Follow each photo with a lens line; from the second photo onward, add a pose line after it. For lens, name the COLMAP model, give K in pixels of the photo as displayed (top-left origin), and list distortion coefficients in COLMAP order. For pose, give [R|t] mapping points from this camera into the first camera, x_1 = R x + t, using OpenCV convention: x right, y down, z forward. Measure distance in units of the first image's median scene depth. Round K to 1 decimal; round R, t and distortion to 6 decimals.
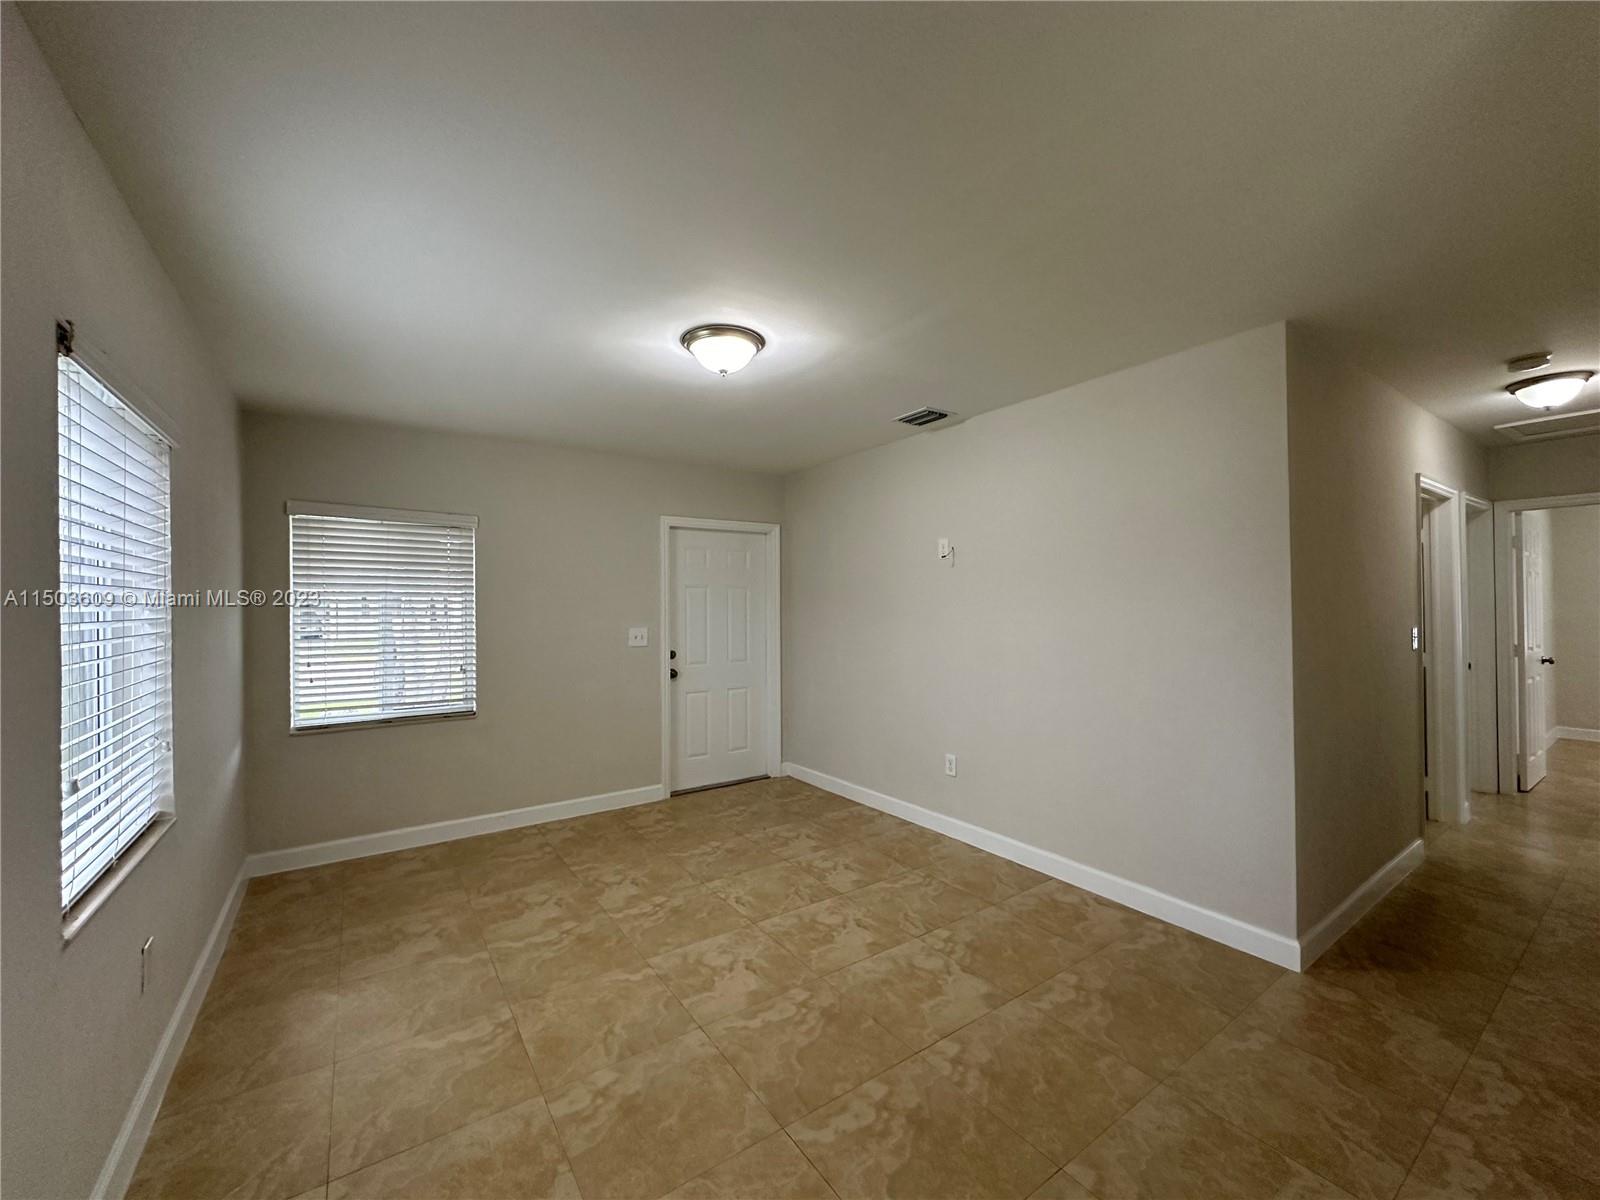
lens RADIAL K [[635.6, 0, 800.0], [0, 635.6, 600.0], [0, 0, 1]] dist [-0.001704, -0.000001]
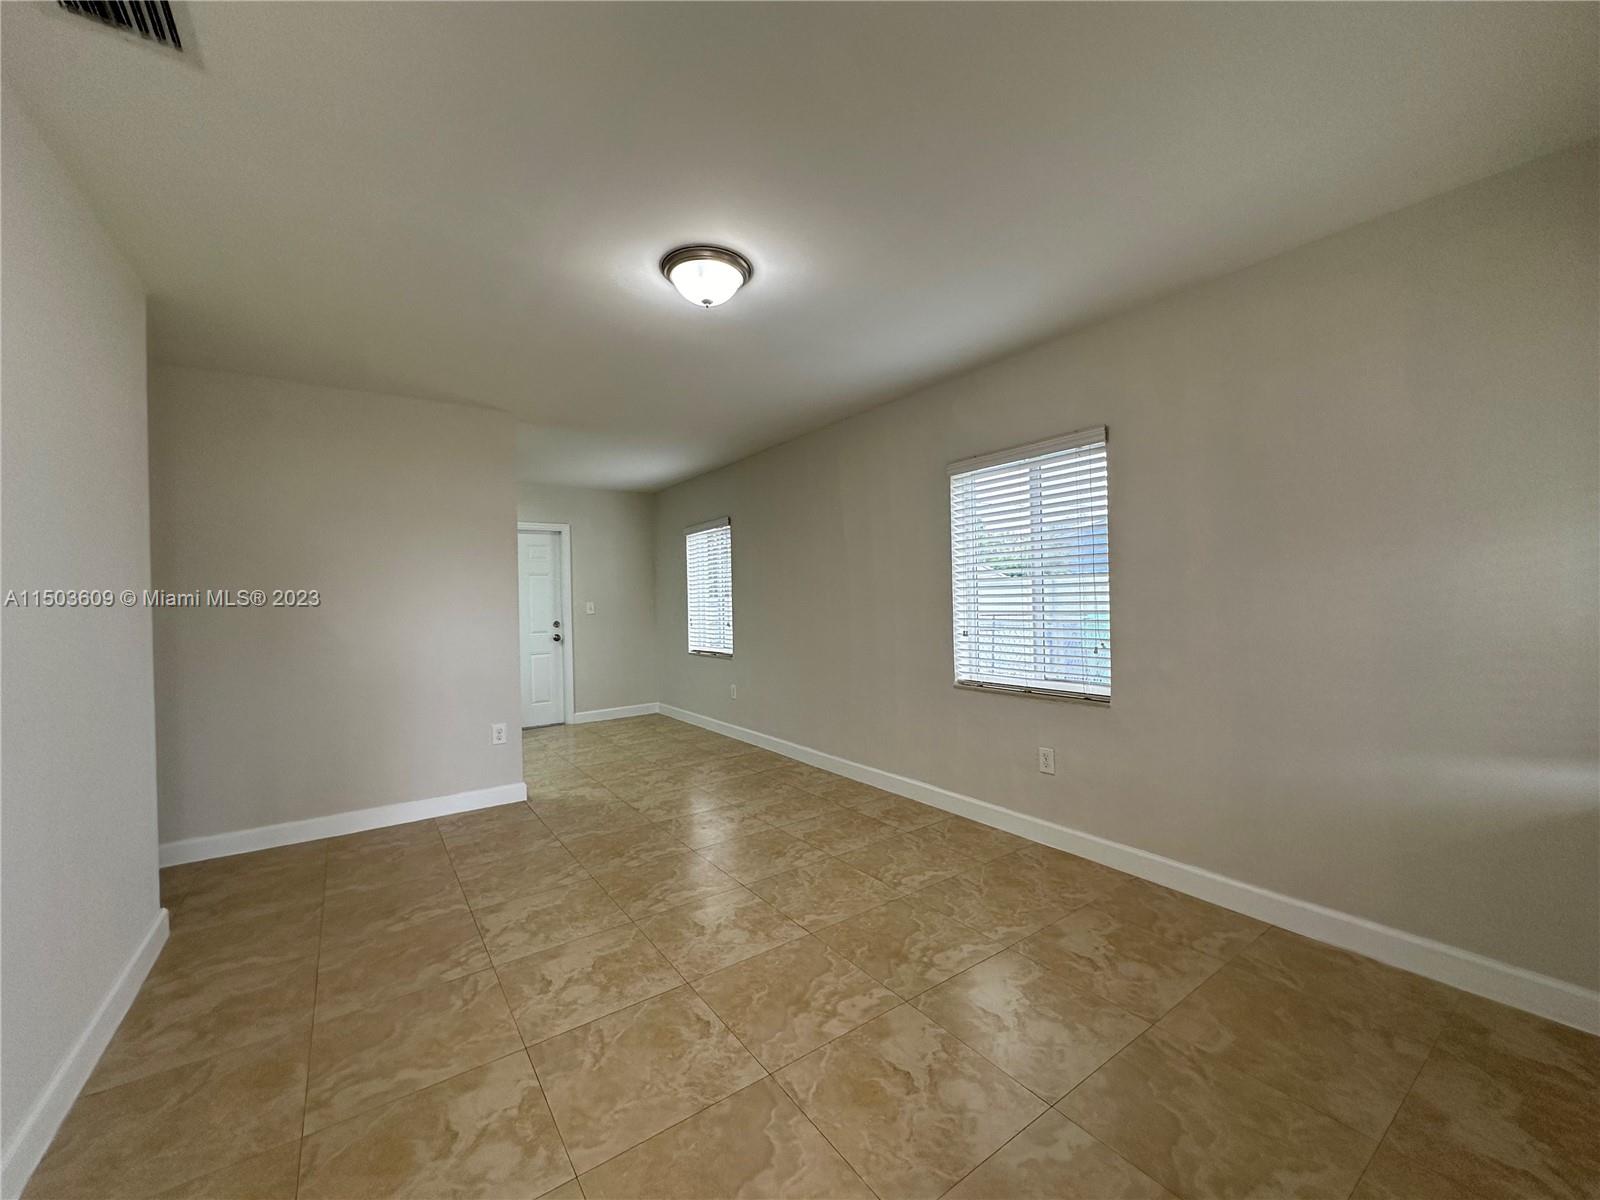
lens RADIAL K [[635.6, 0, 800.0], [0, 635.6, 600.0], [0, 0, 1]] dist [-0.001704, -0.000001]
pose [[-0.999476, 0.031556, -0.007185, -0.222656], [0.031577, 0.999497, -0.002843, 0.071231], [0.007092, -0.003069, -0.999970, 1.822400]]
